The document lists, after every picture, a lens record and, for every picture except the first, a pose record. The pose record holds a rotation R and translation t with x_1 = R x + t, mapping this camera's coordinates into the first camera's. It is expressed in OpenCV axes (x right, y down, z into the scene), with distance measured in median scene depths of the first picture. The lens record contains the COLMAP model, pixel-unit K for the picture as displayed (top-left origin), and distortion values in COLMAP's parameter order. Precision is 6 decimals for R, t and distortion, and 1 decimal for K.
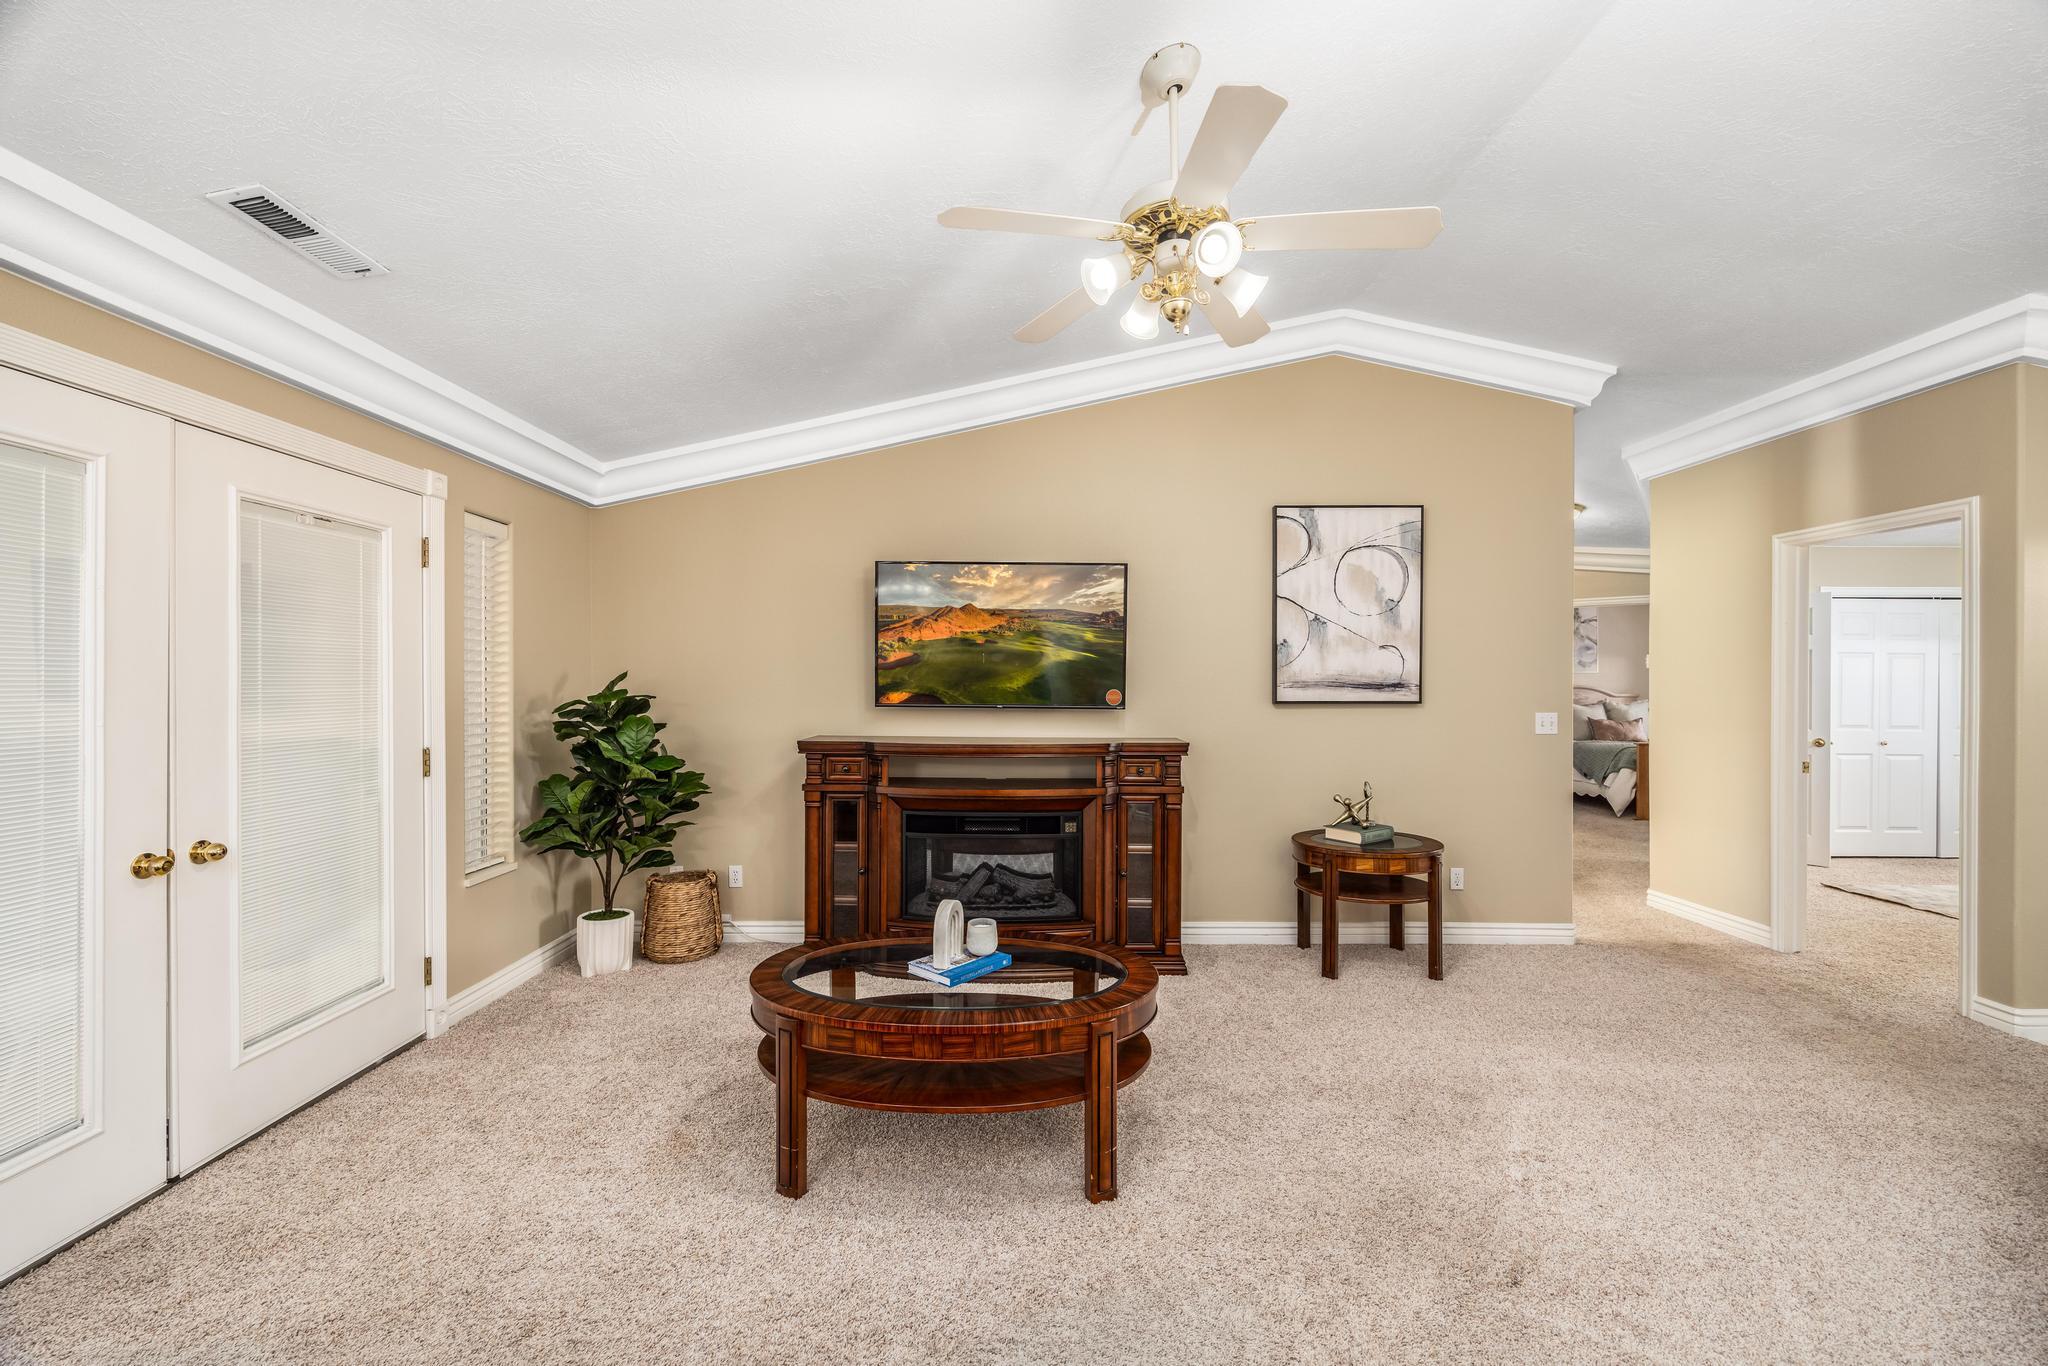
lens RADIAL K [[820.0, 0, 1027.8], [0, 820.0, 680.0], [0, 0, 1]] dist [-0.002001, 0.000487]
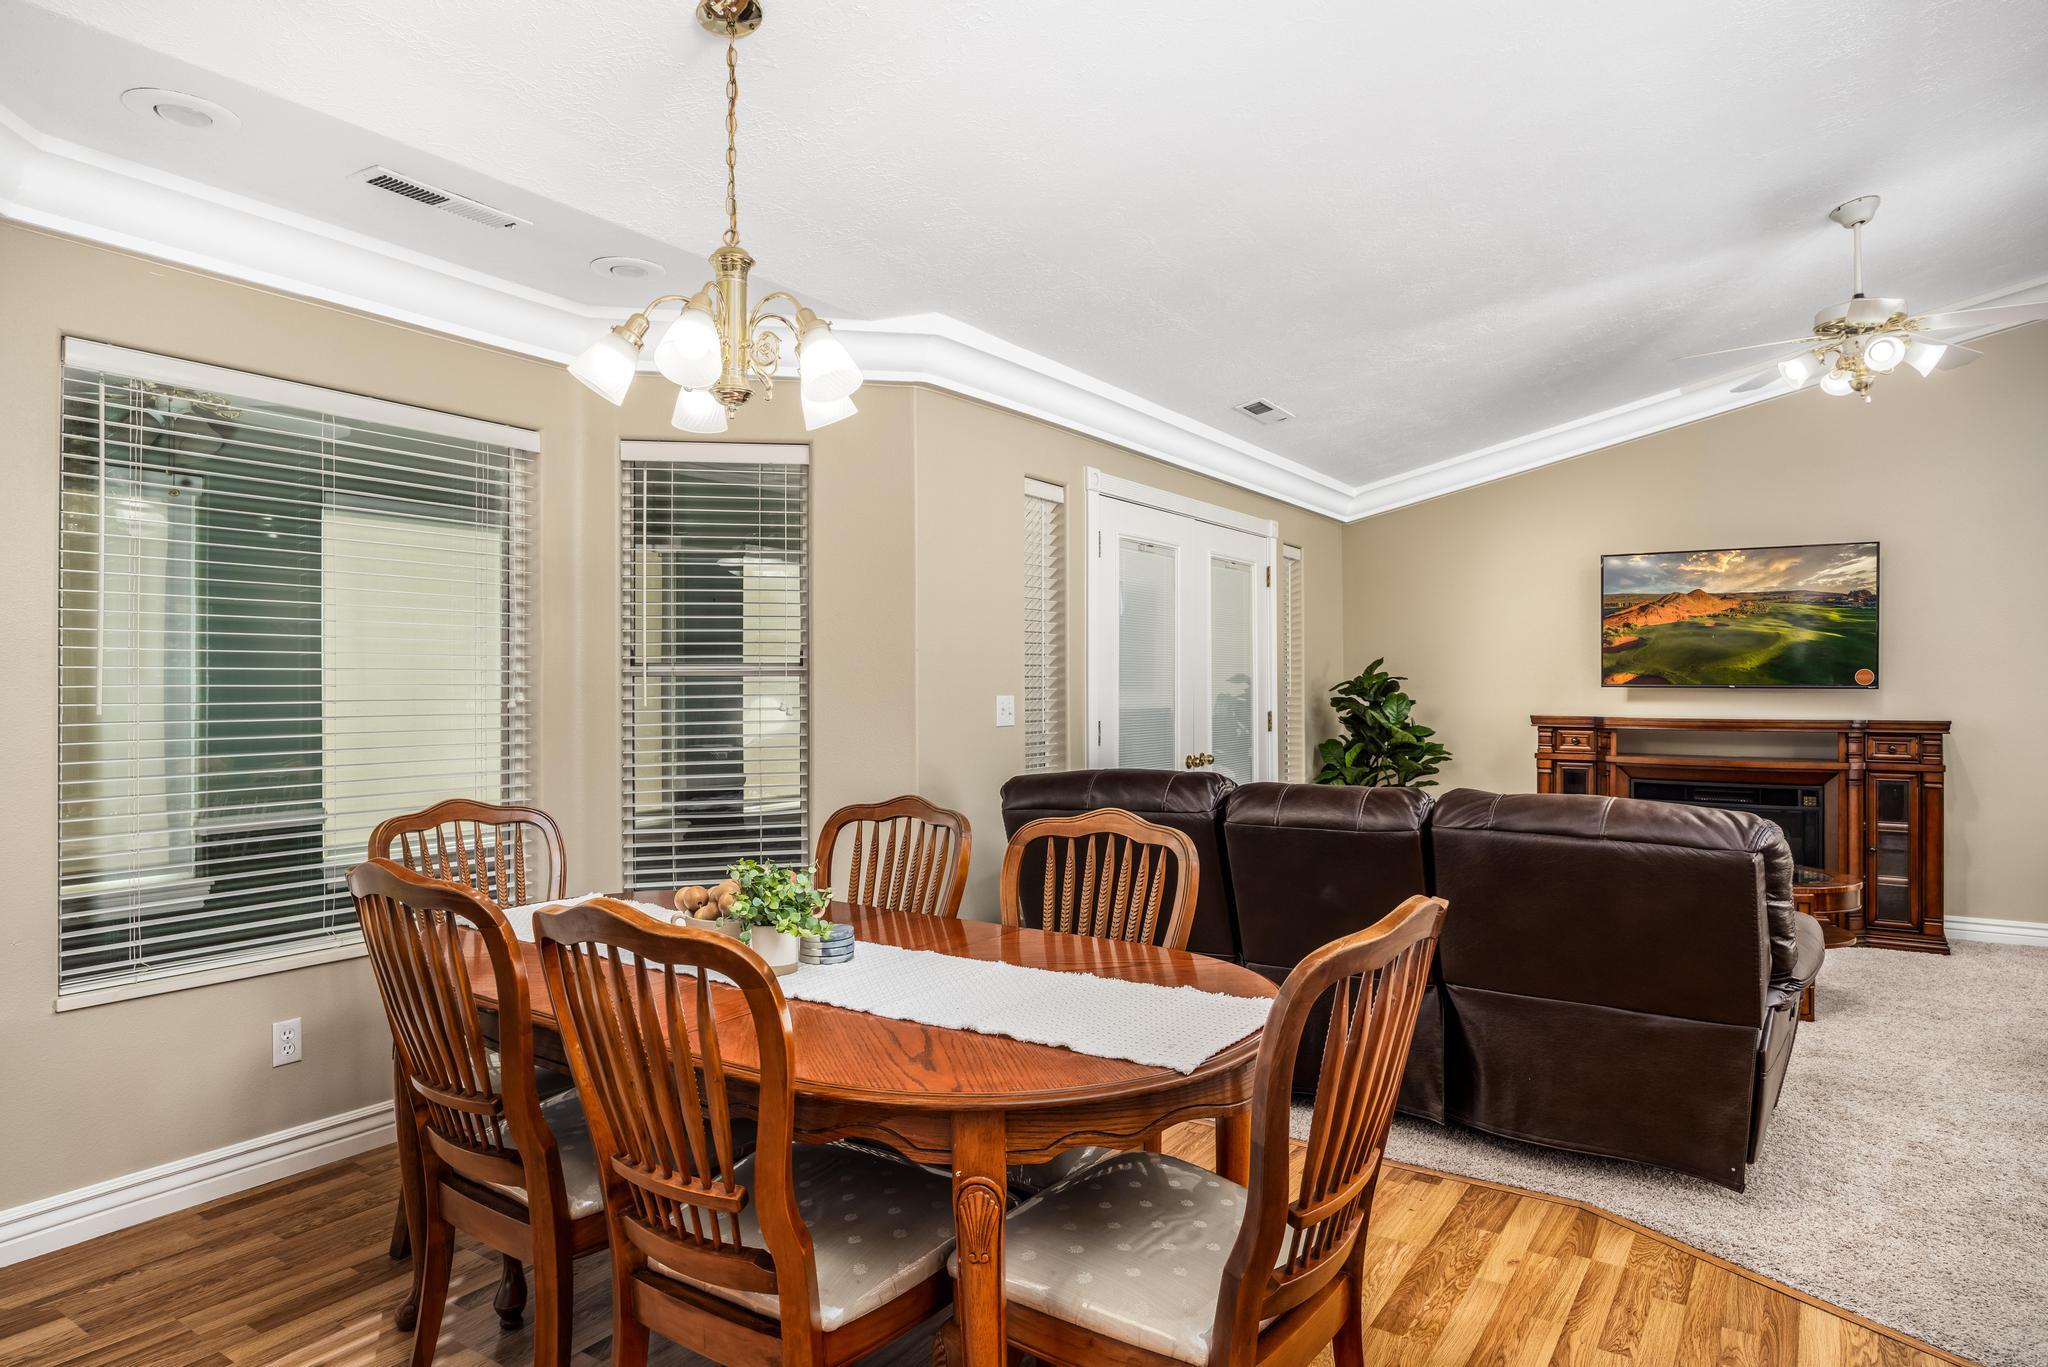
lens RADIAL K [[1183.6, 0, 1031.2], [0, 1183.6, 680.2], [0, 0, 1]] dist [-0.003580, -0.001245]
pose [[0.828058, -0.005407, -0.560616, 0.073203], [0.004466, 0.999985, -0.003048, 0.025880], [0.560624, 0.000020, 0.828071, -0.772330]]
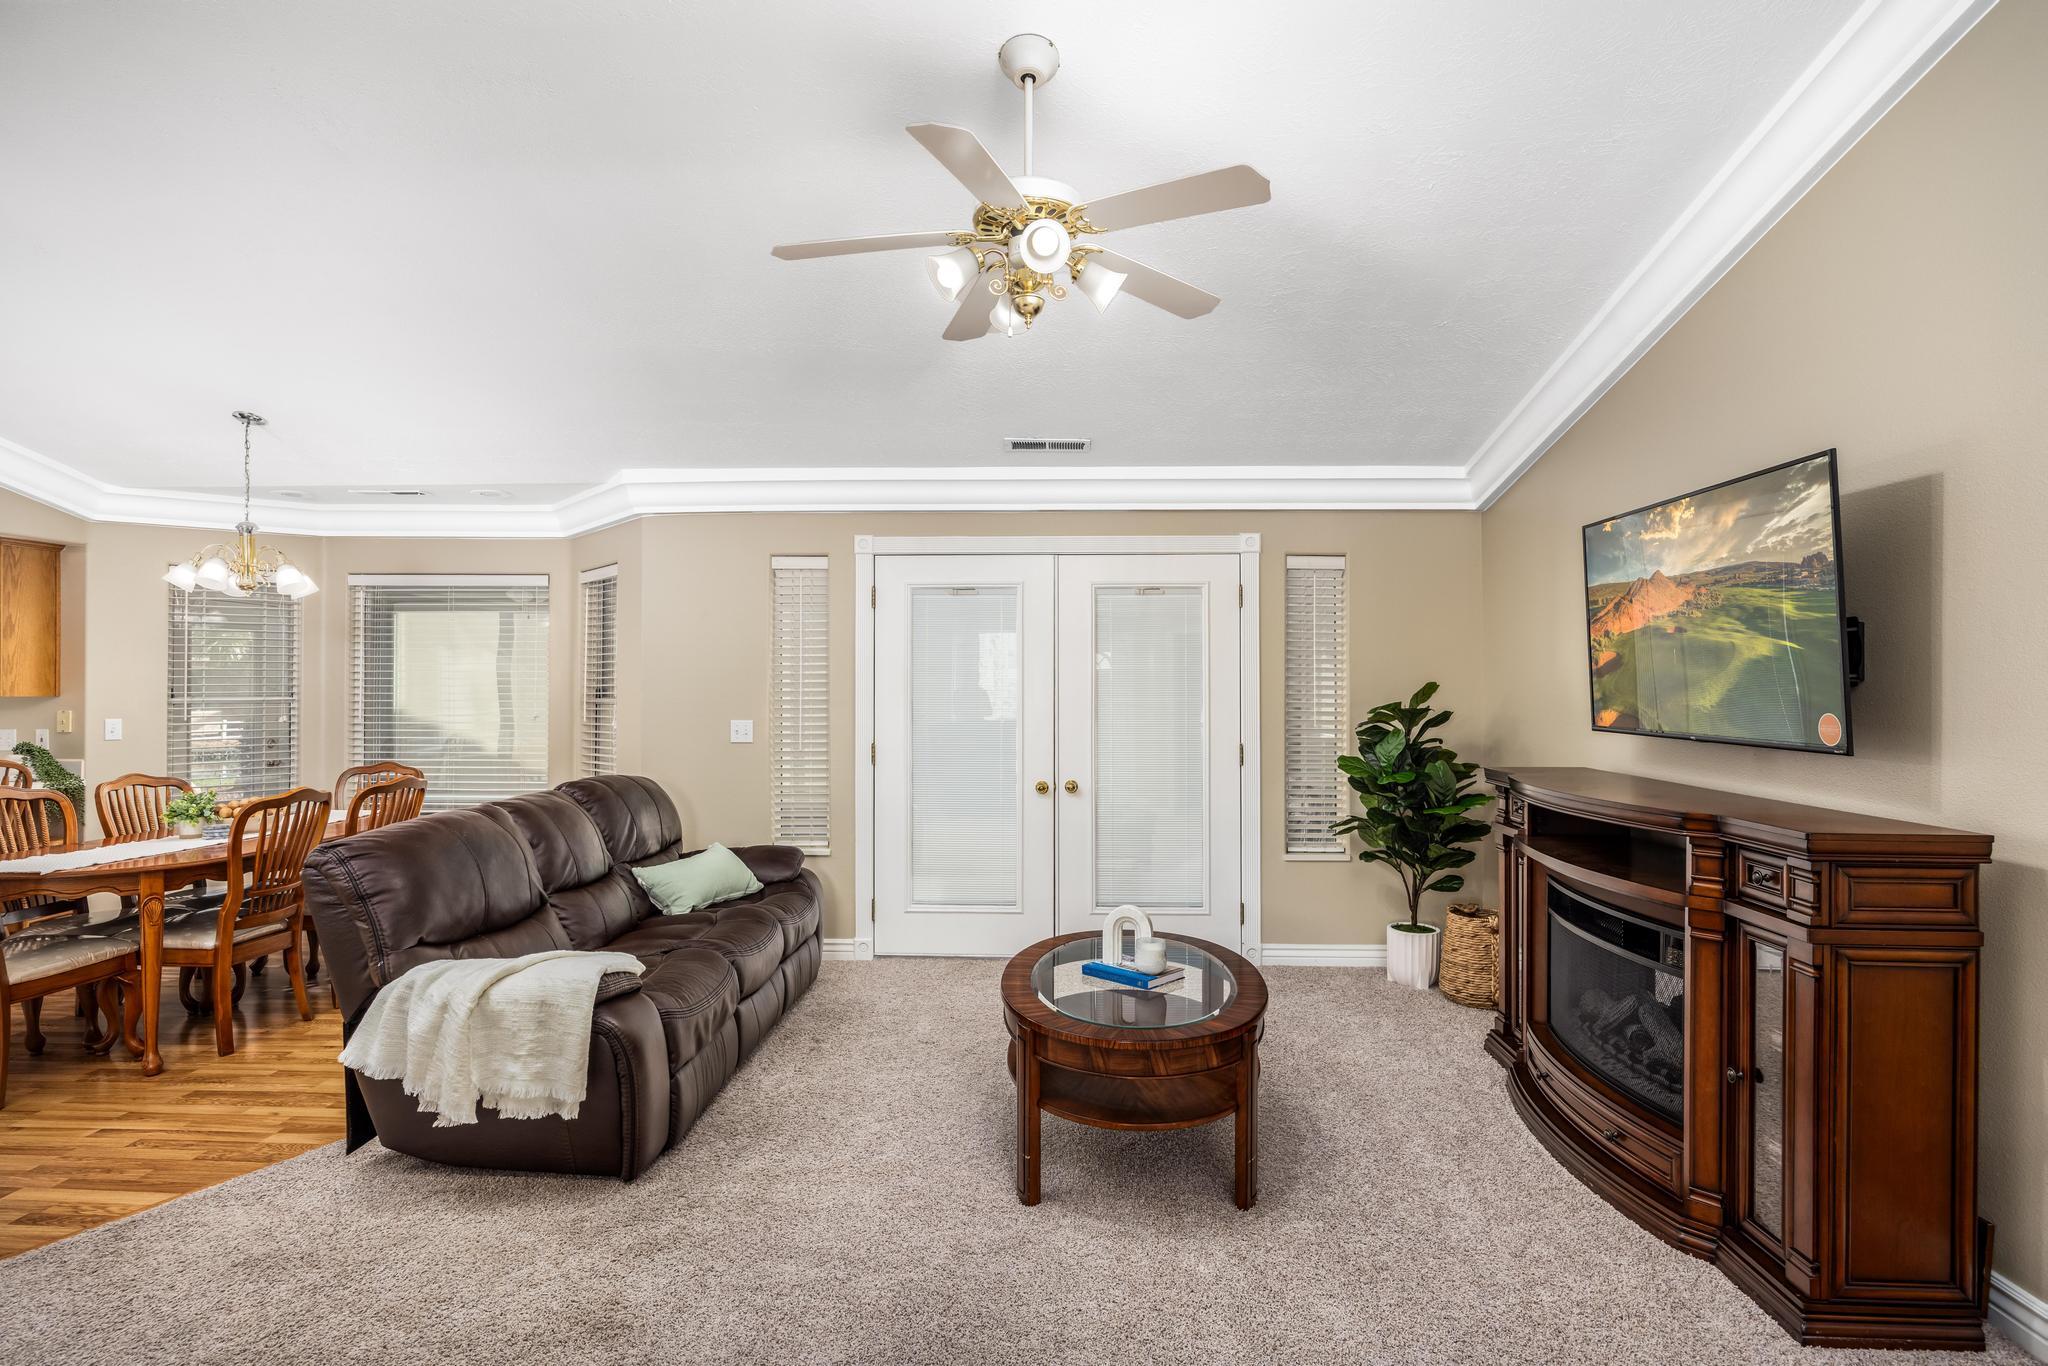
lens RADIAL K [[1045.0, 0, 1029.2], [0, 1045.0, 678.4], [0, 0, 1]] dist [-0.007984, -0.002087]
pose [[-0.038946, -0.011532, -0.999175, 0.760855], [0.000290, 0.999933, -0.011552, -0.002445], [0.999241, -0.000740, -0.038941, 0.572016]]
